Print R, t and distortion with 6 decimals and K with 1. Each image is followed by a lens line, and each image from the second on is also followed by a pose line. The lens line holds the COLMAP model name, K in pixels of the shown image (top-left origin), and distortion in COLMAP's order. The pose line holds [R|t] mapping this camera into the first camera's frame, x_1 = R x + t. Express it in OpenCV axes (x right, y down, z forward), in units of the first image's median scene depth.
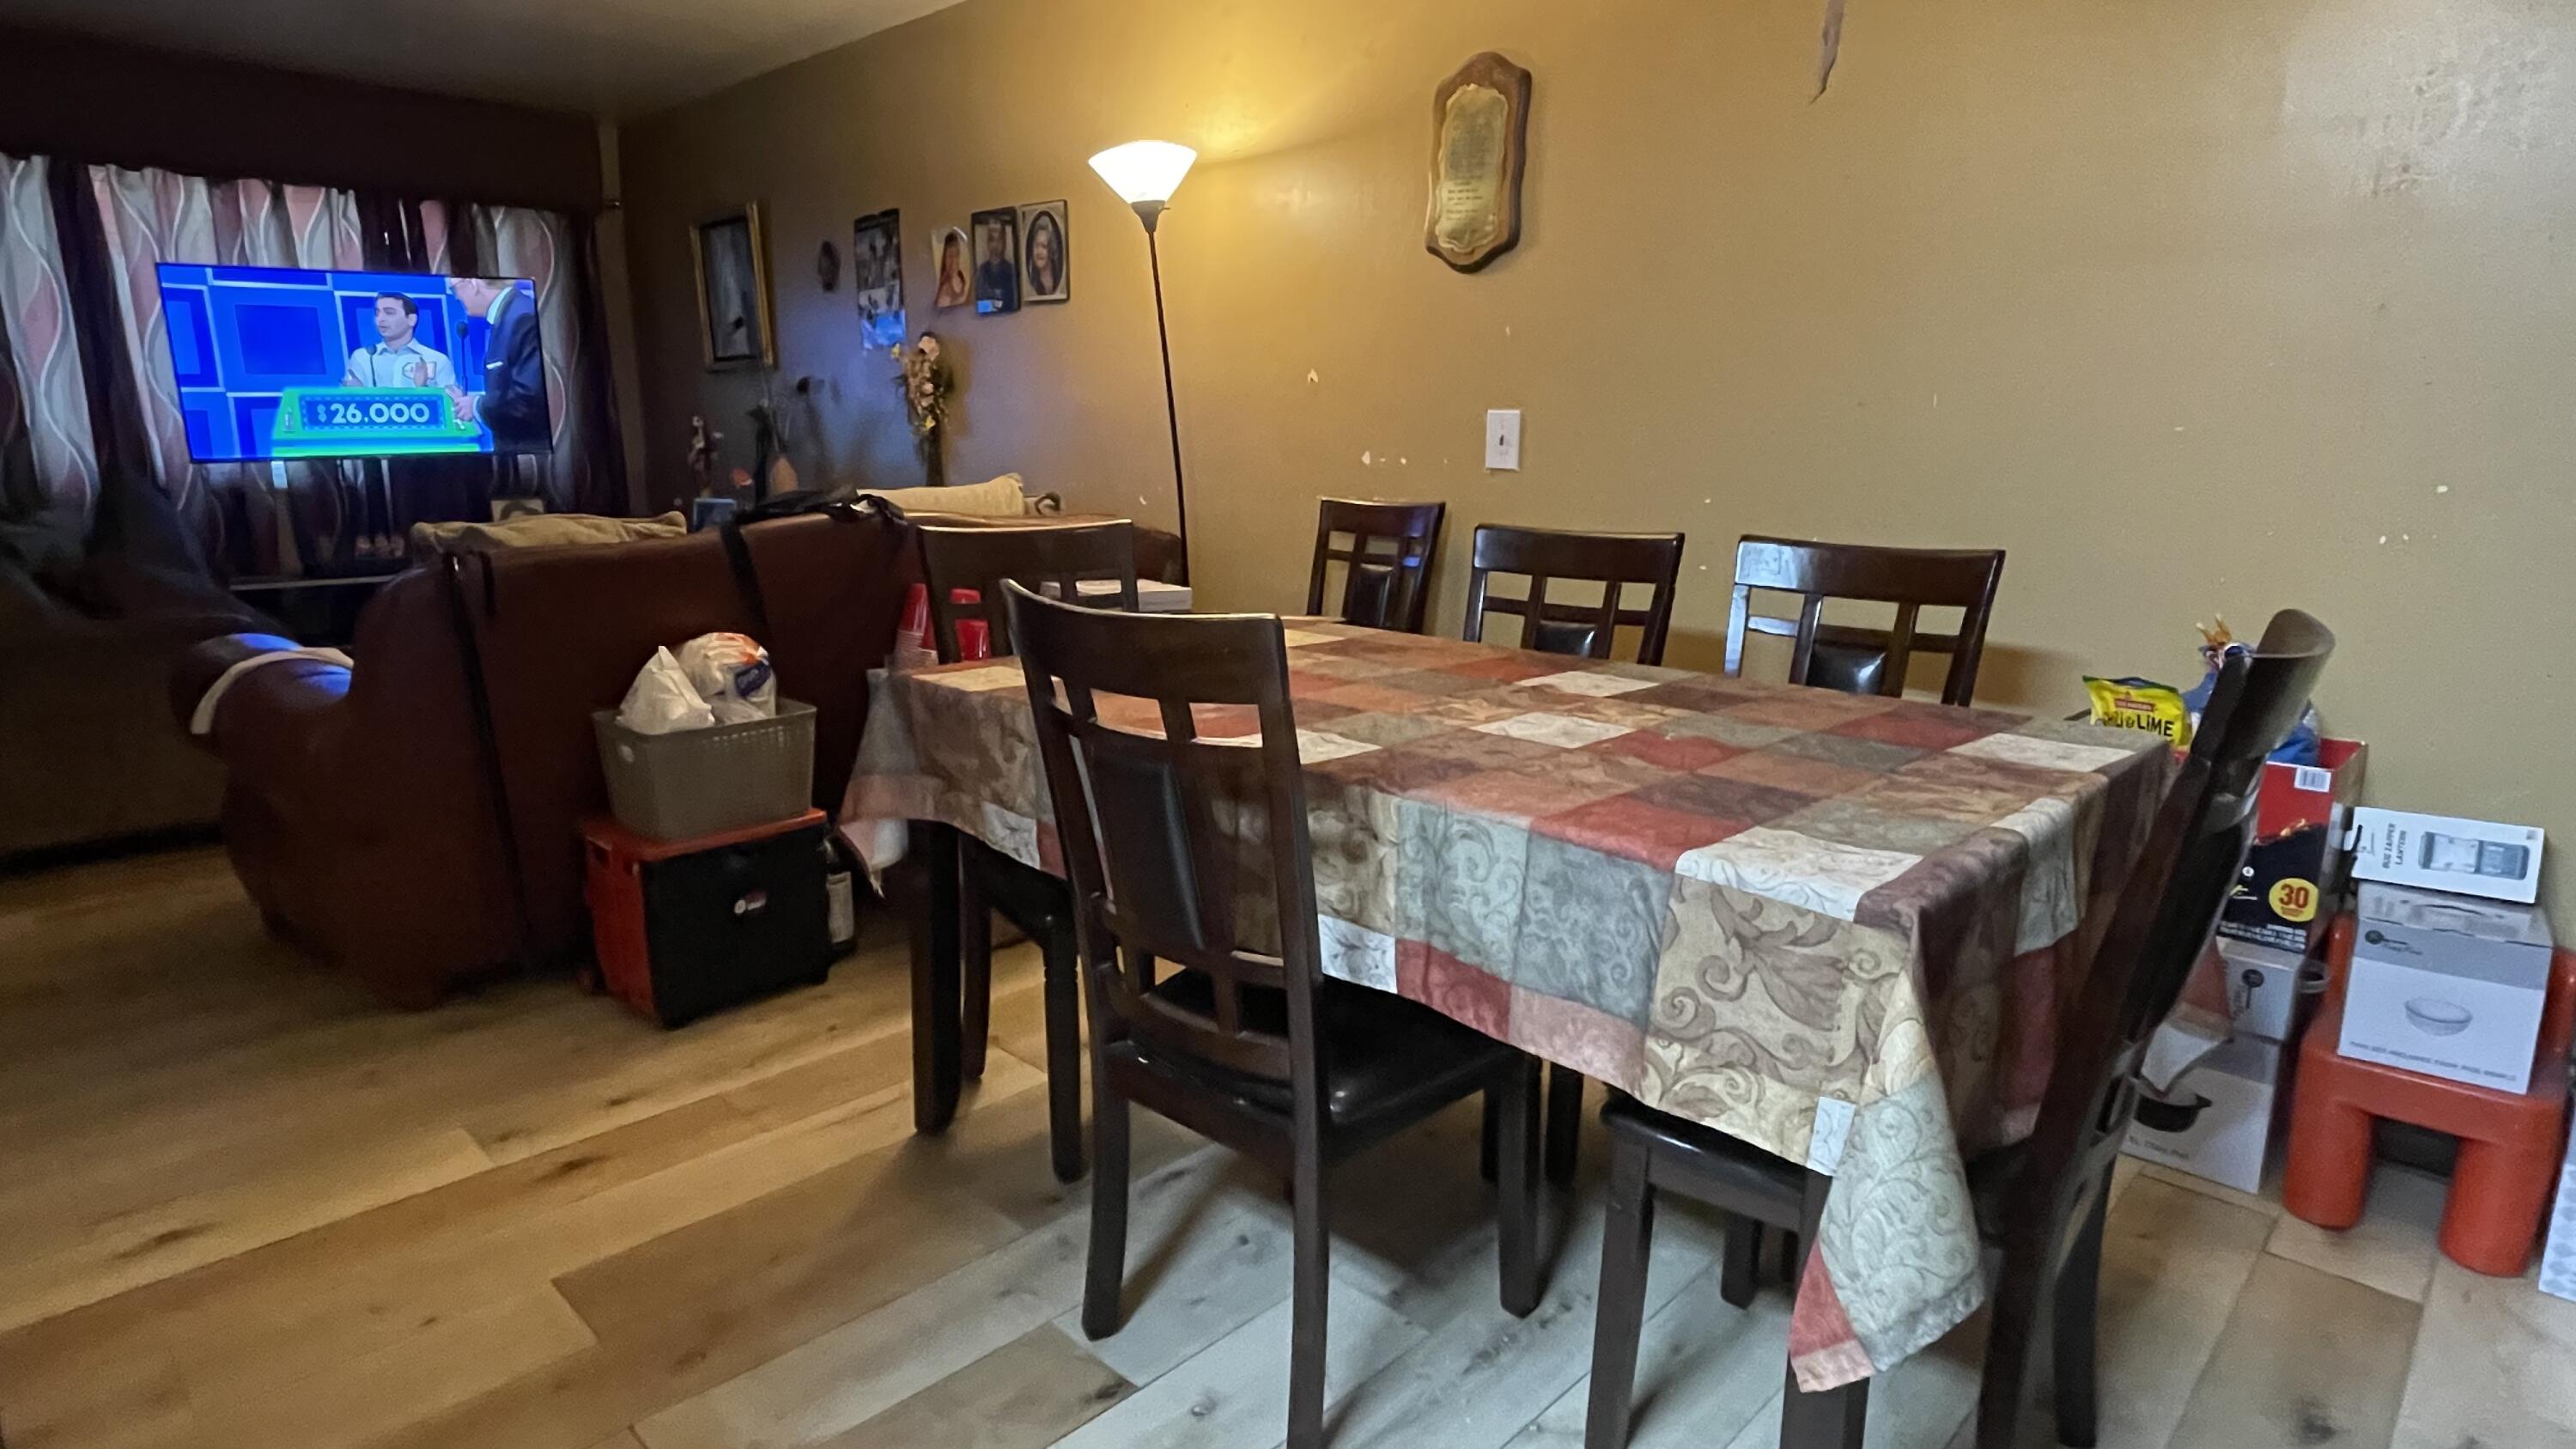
lens RADIAL K [[1362.7, 0, 1288.0], [0, 1362.7, 724.5], [0, 0, 1]] dist [0.001049, 0.000784]
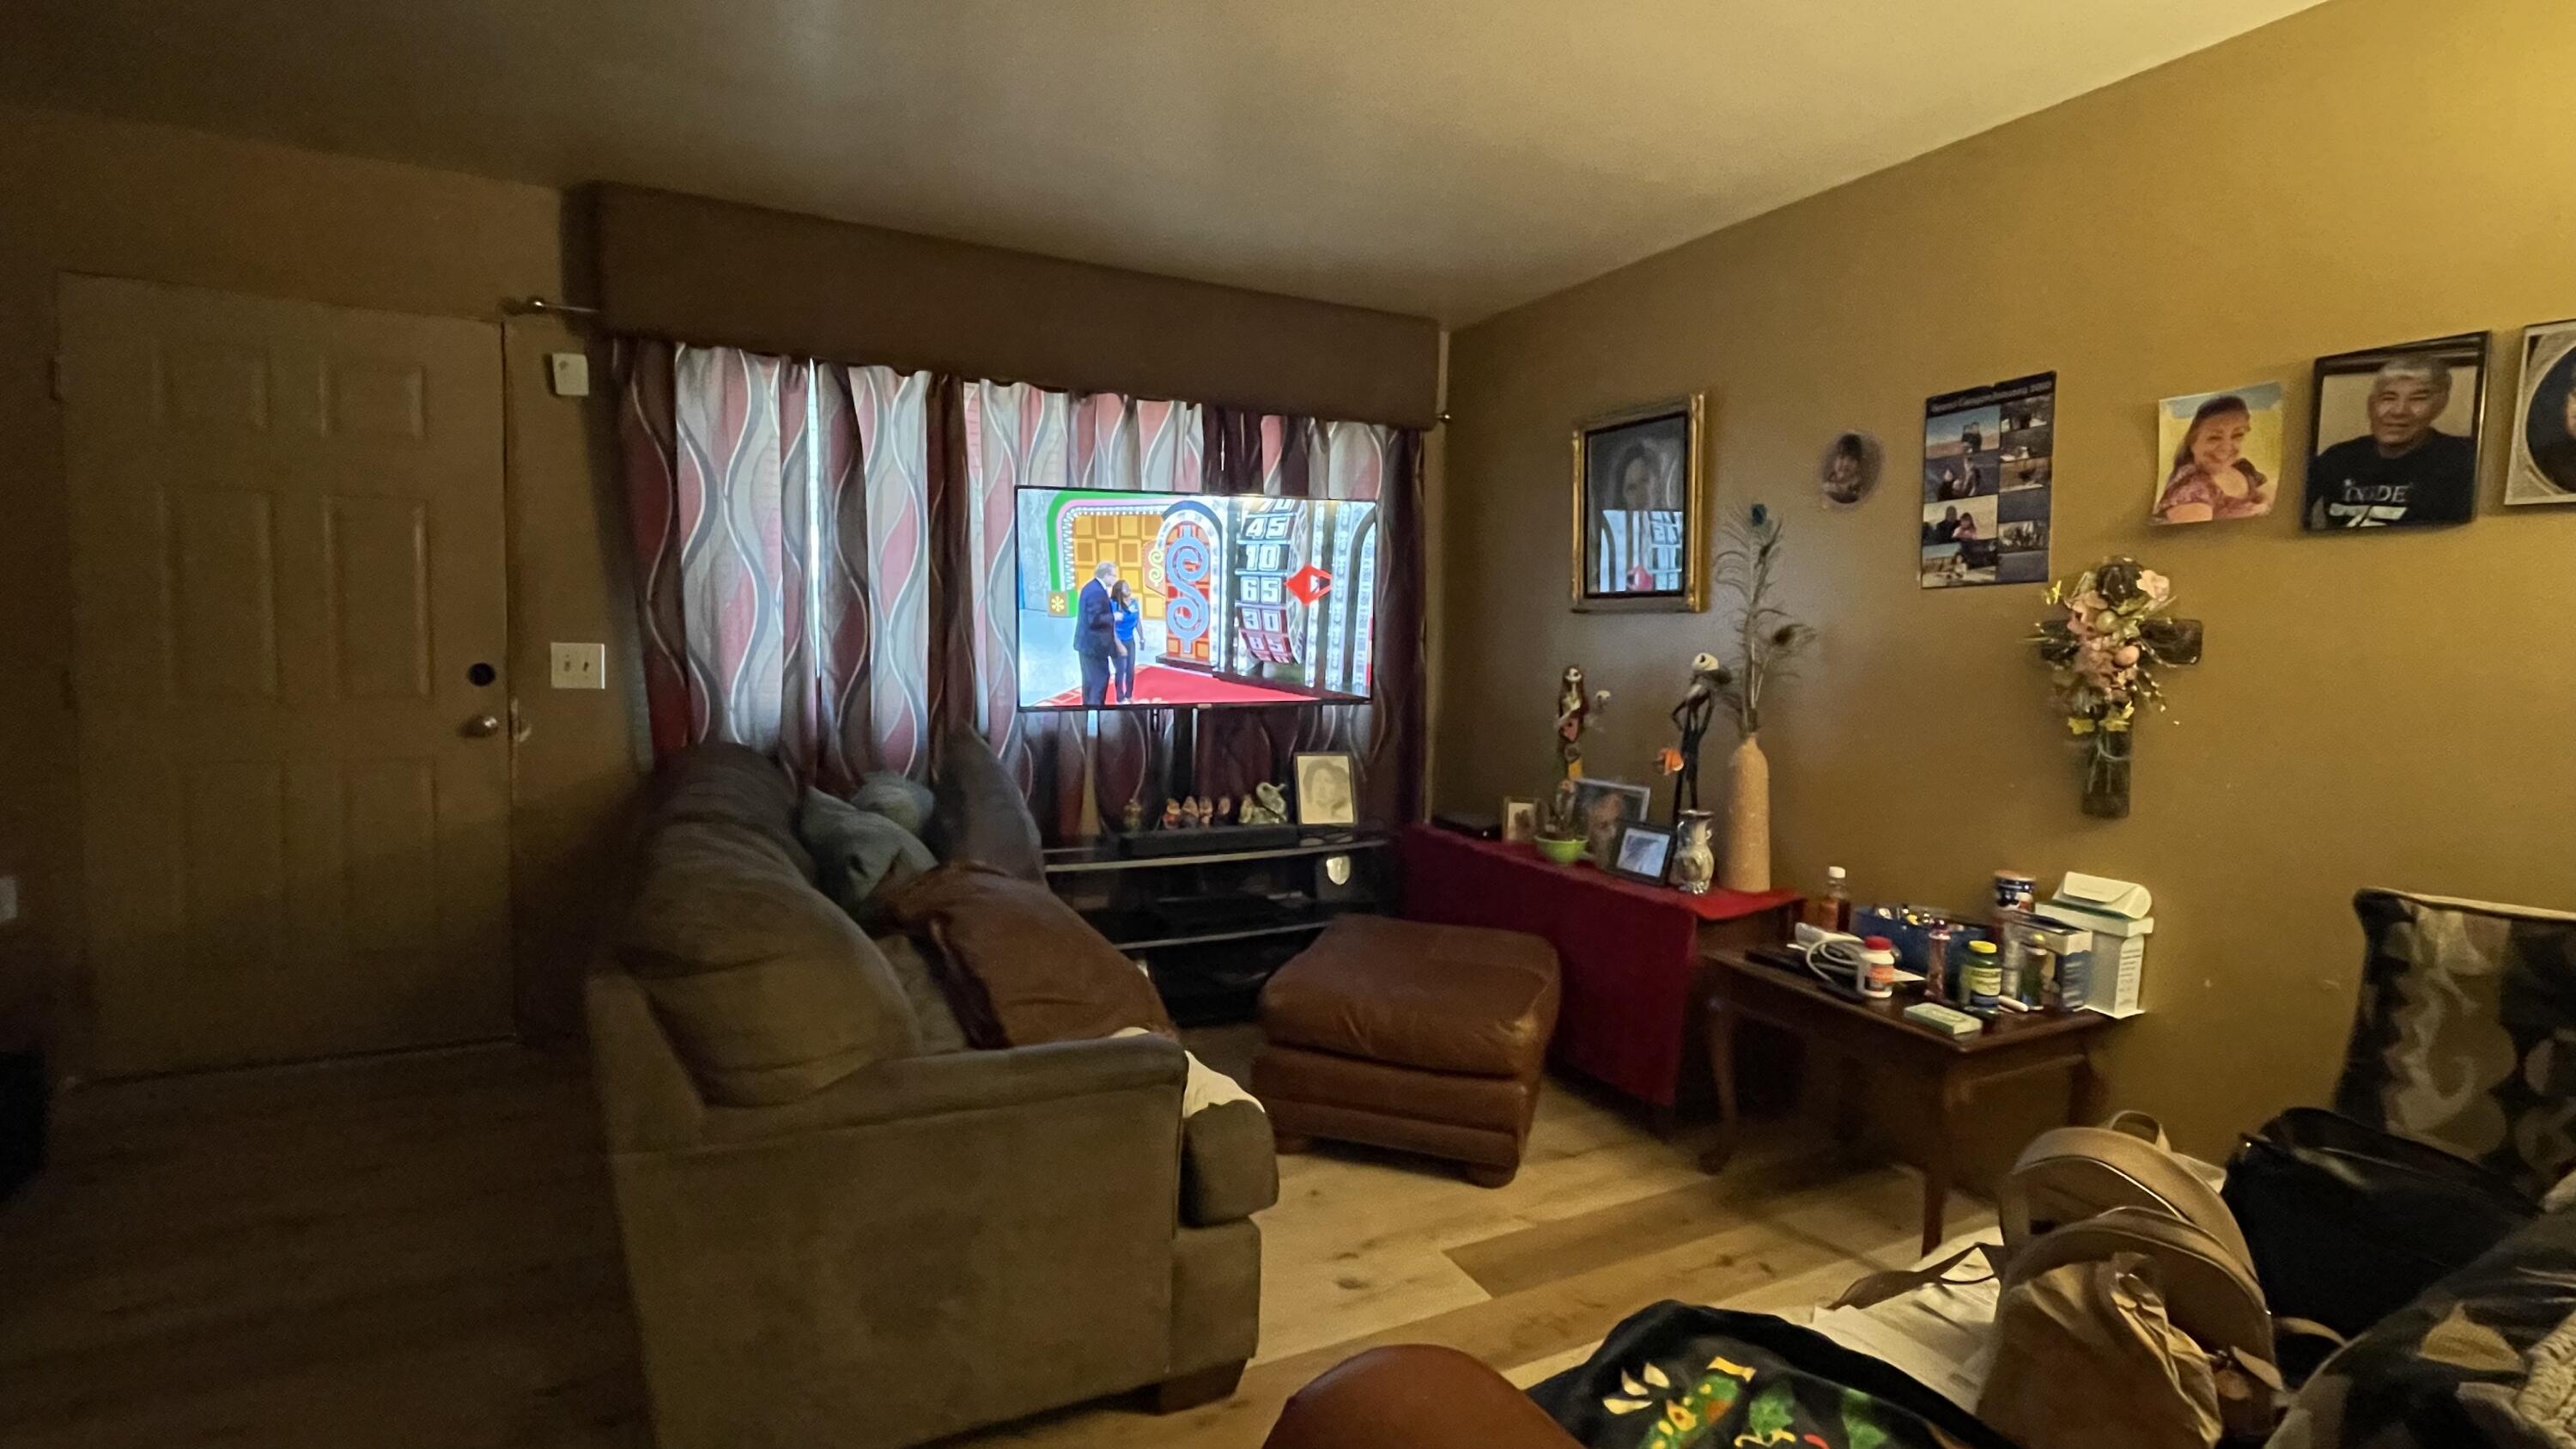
lens RADIAL K [[1119.3, 0, 1288.0], [0, 1119.3, 724.5], [0, 0, 1]] dist [-0.000810, 0.000390]
pose [[0.943259, 0.050053, -0.328263, -0.414840], [-0.094036, 0.988370, -0.119505, -0.114957], [0.318463, 0.143593, 0.936996, 0.400004]]
